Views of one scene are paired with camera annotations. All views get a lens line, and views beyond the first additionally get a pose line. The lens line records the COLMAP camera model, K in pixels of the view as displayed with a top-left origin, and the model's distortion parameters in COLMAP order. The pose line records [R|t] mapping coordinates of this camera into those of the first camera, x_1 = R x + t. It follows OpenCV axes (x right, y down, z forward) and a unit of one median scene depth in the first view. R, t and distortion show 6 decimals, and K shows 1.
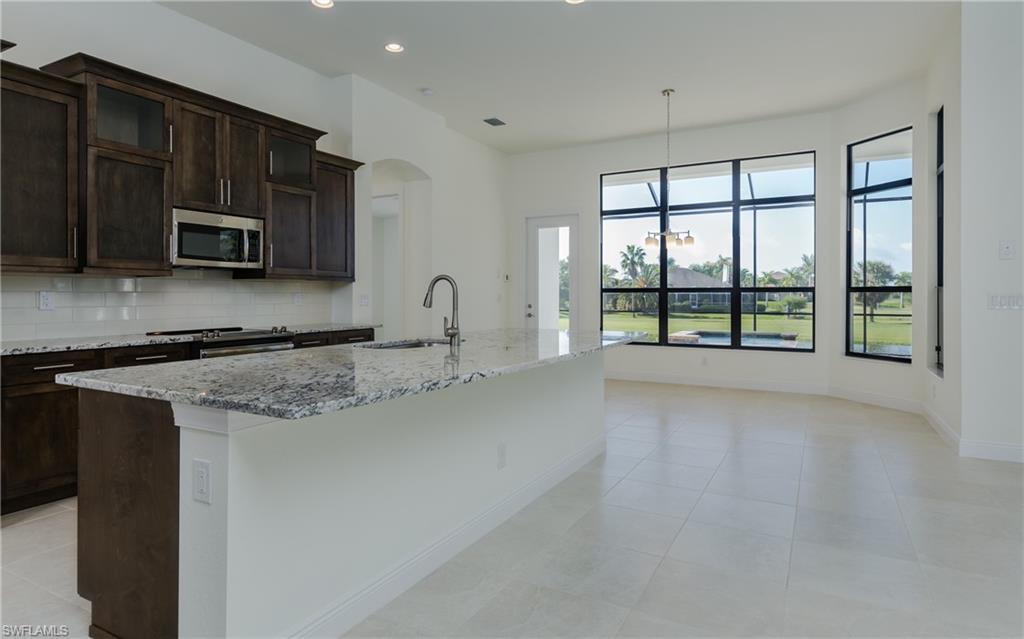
lens RADIAL K [[575.6, 0, 493.3], [0, 575.6, 313.6], [0, 0, 1]] dist [-0.012019, -0.000048]
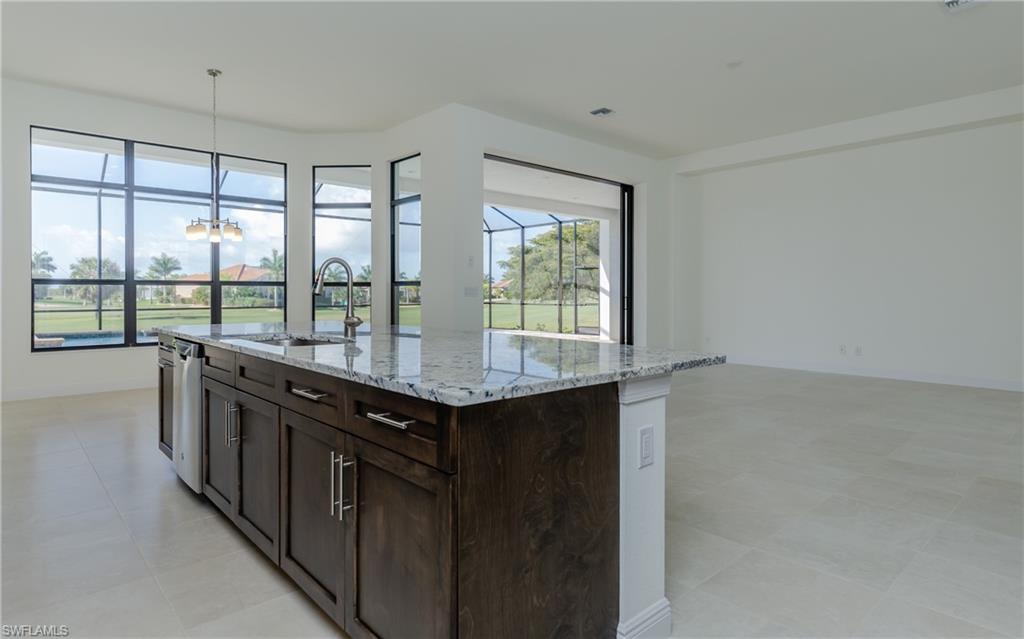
lens RADIAL K [[575.6, 0, 526.2], [0, 575.6, 288.6], [0, 0, 1]] dist [-0.012019, -0.000048]
pose [[0.287674, 0.007745, 0.957697, -0.489340], [0.029280, 0.999429, -0.016878, -0.000077], [-0.957281, 0.032897, 0.287282, 0.265129]]
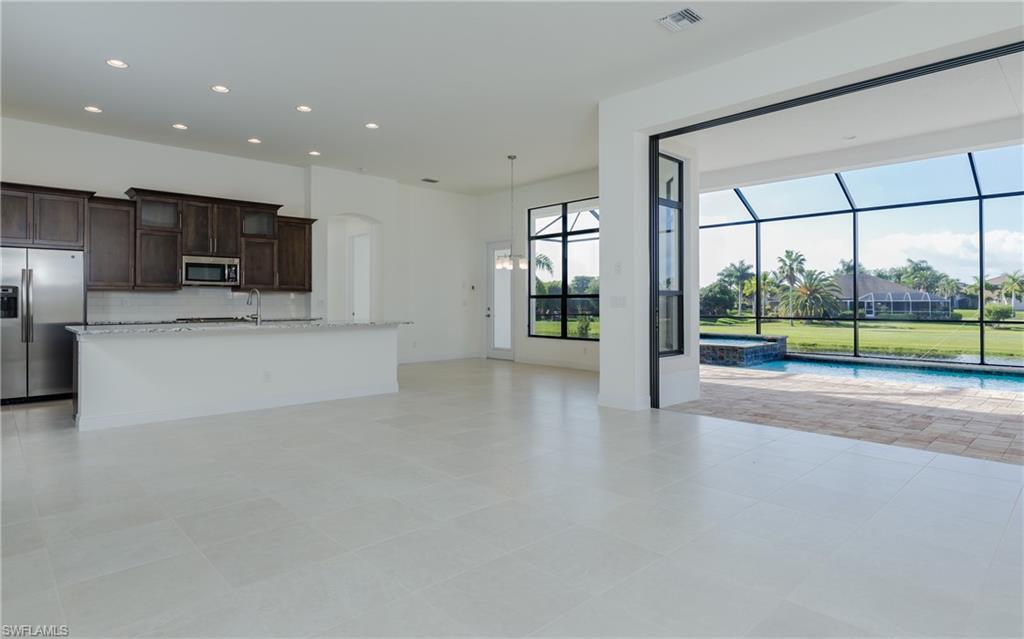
lens RADIAL K [[575.6, 0, 521.1], [0, 575.6, 309.8], [0, 0, 1]] dist [-0.012019, -0.000048]
pose [[0.959134, 0.003862, -0.282925, 0.799332], [-0.009584, 0.999776, -0.018846, 0.020432], [0.282789, 0.020787, 0.958957, -0.399389]]
